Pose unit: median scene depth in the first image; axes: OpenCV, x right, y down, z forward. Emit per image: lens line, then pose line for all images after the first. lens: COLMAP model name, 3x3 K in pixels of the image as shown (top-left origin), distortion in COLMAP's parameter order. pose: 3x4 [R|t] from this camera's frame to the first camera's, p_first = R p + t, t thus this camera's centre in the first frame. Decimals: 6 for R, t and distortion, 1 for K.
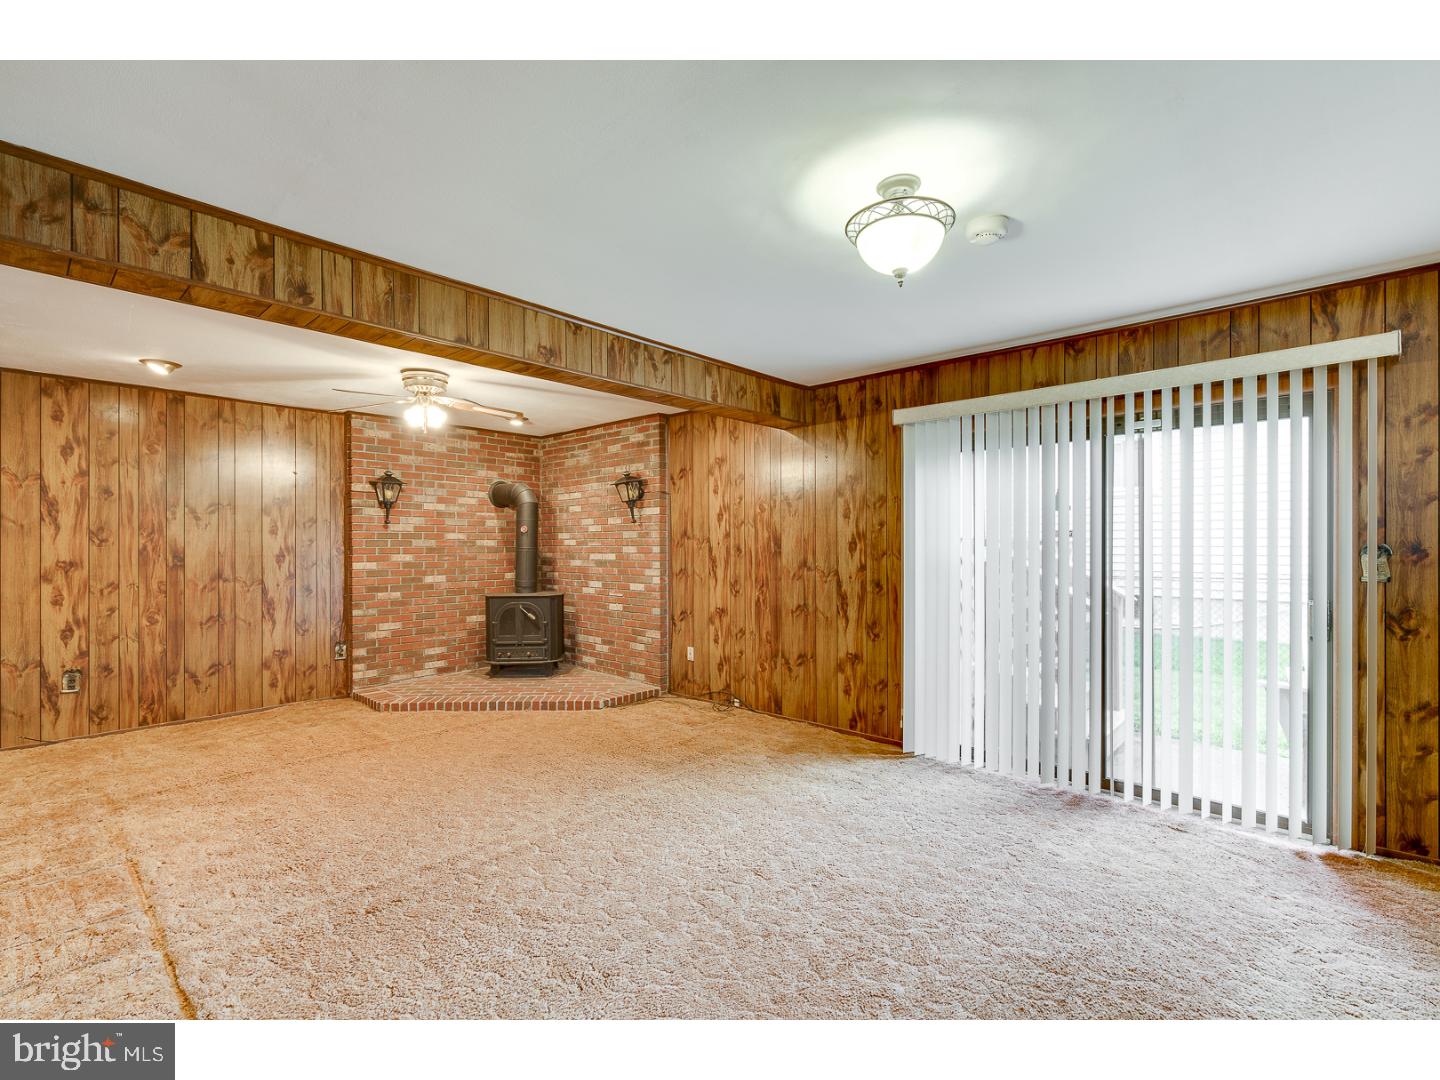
lens RADIAL K [[658.0, 0, 716.9], [0, 658.0, 545.6], [0, 0, 1]] dist [-0.006662, 0.002053]
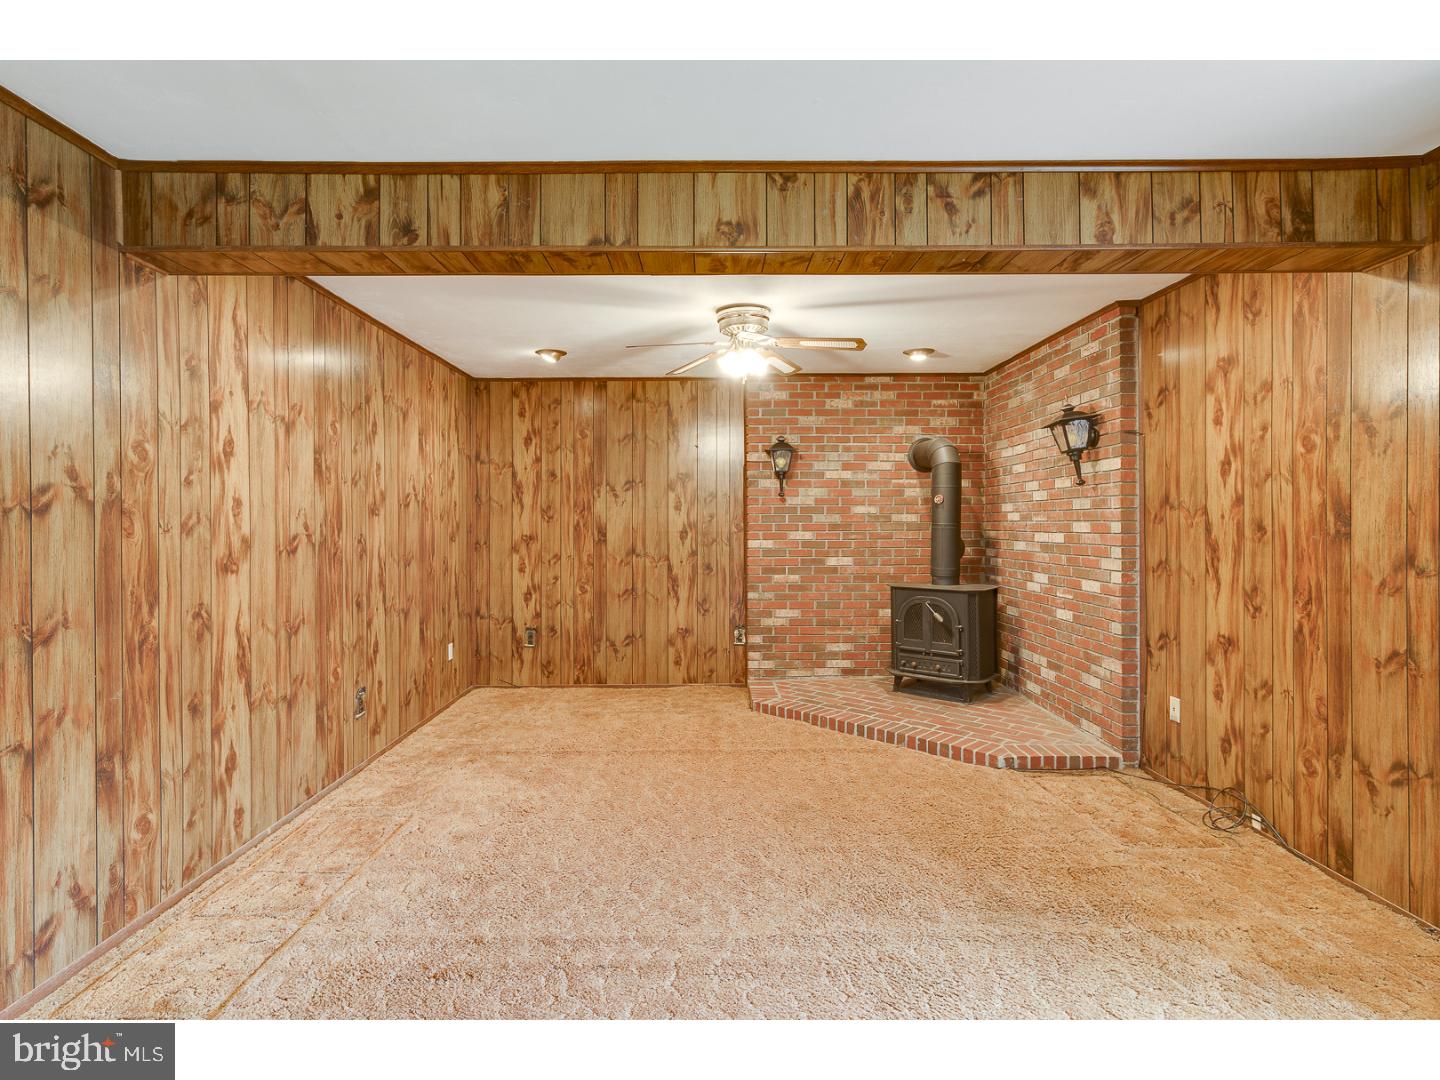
lens RADIAL K [[727.0, 0, 715.4], [0, 727.0, 525.6], [0, 0, 1]] dist [-0.003051, 0.005762]
pose [[0.678111, 0.002555, -0.734955, 0.174160], [0.001603, 0.999986, 0.004955, 0.000693], [0.734957, -0.004538, 0.678098, 0.315666]]
